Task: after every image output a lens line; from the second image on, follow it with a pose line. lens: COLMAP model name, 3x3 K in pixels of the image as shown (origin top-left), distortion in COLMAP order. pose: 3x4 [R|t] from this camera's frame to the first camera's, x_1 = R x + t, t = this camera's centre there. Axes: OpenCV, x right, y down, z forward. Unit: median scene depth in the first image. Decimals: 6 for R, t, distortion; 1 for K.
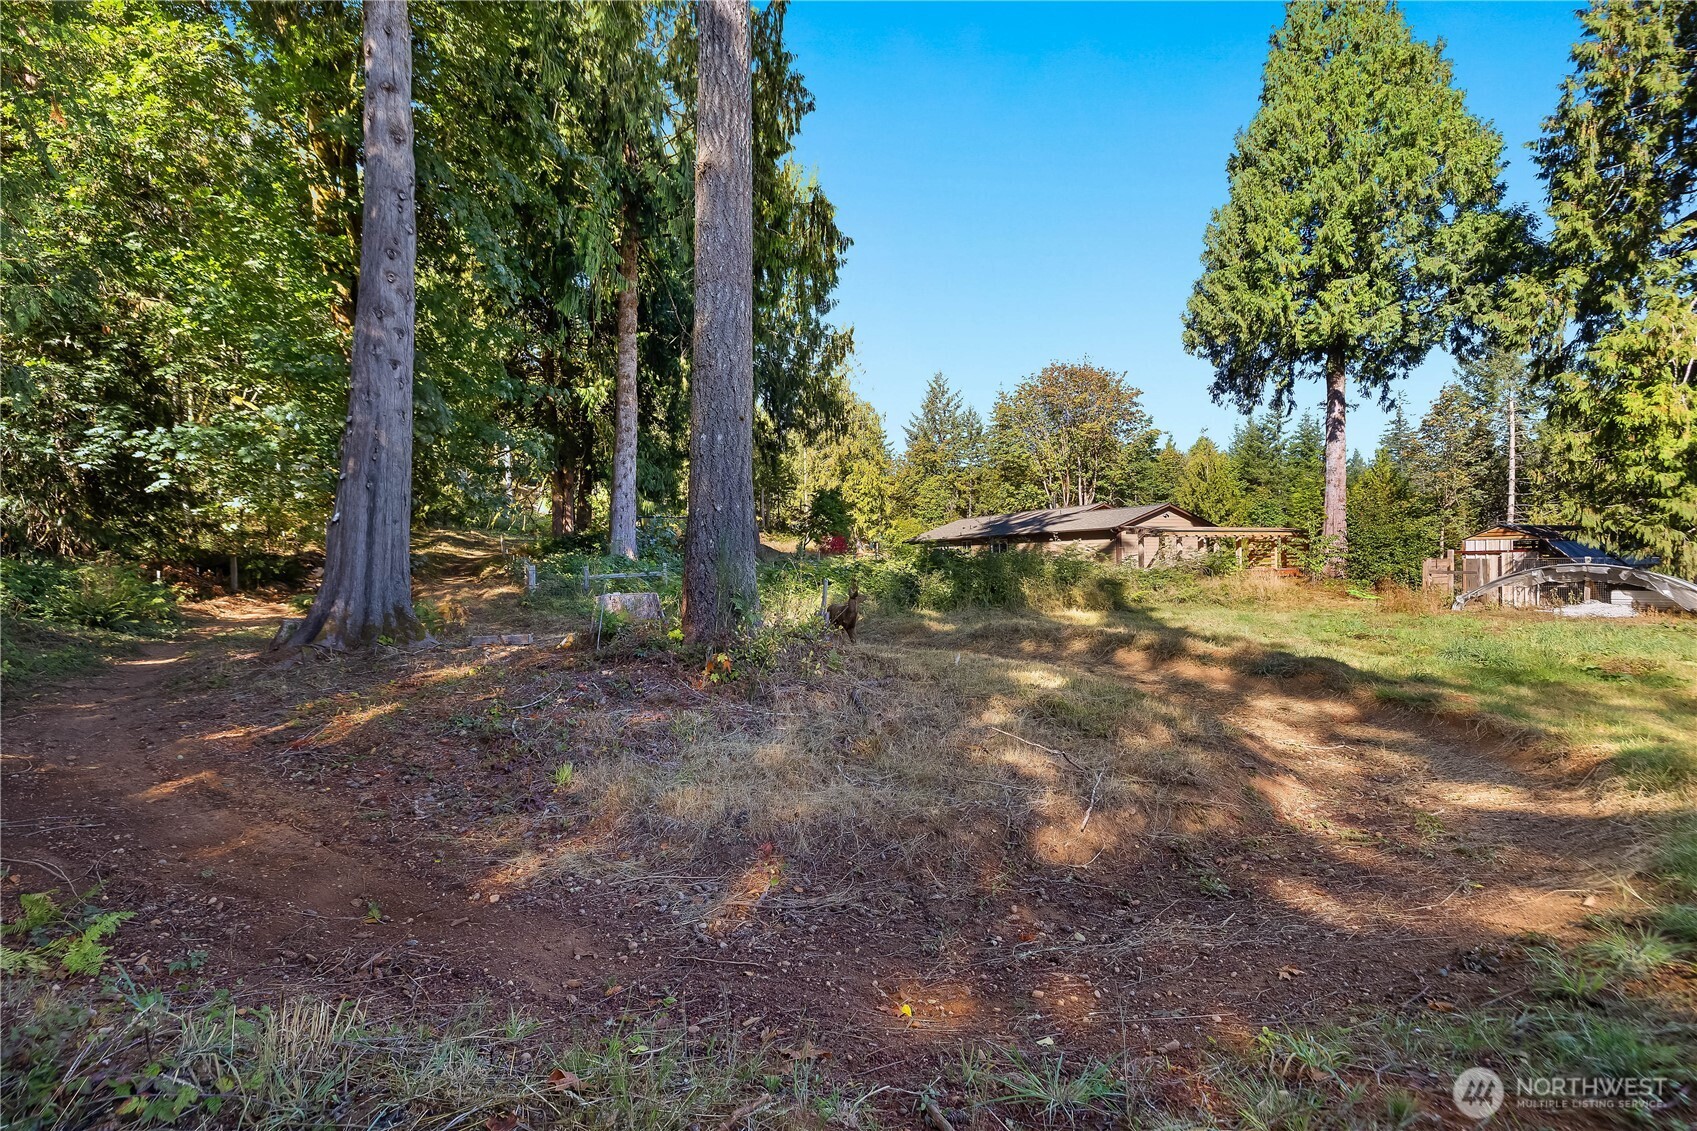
lens RADIAL K [[755.7, 0, 835.9], [0, 755.7, 564.8], [0, 0, 1]] dist [0.002990, 0.000152]
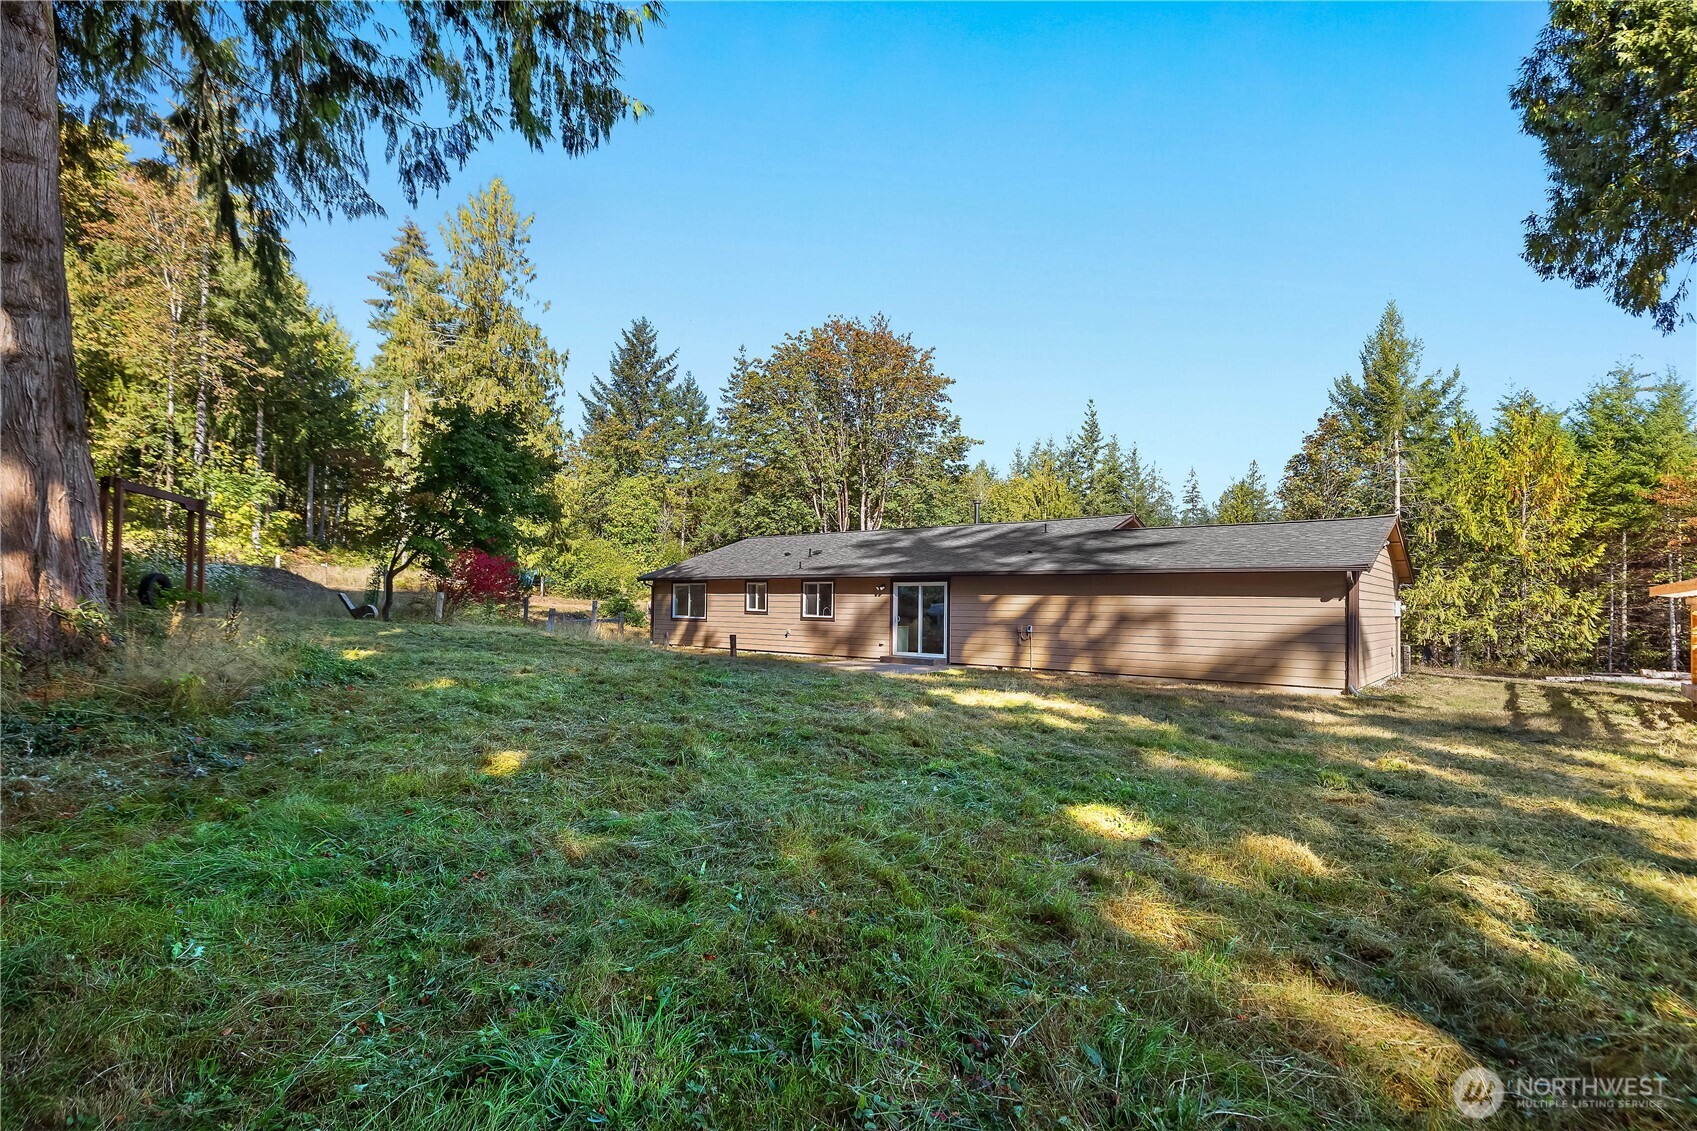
lens RADIAL K [[838.3, 0, 848.5], [0, 838.3, 565.5], [0, 0, 1]] dist [-0.000261, 0.000470]
pose [[0.897562, 0.053238, 0.437661, -0.012780], [-0.031005, 0.997847, -0.057796, -0.008945], [-0.439796, 0.038306, 0.897280, 0.335539]]
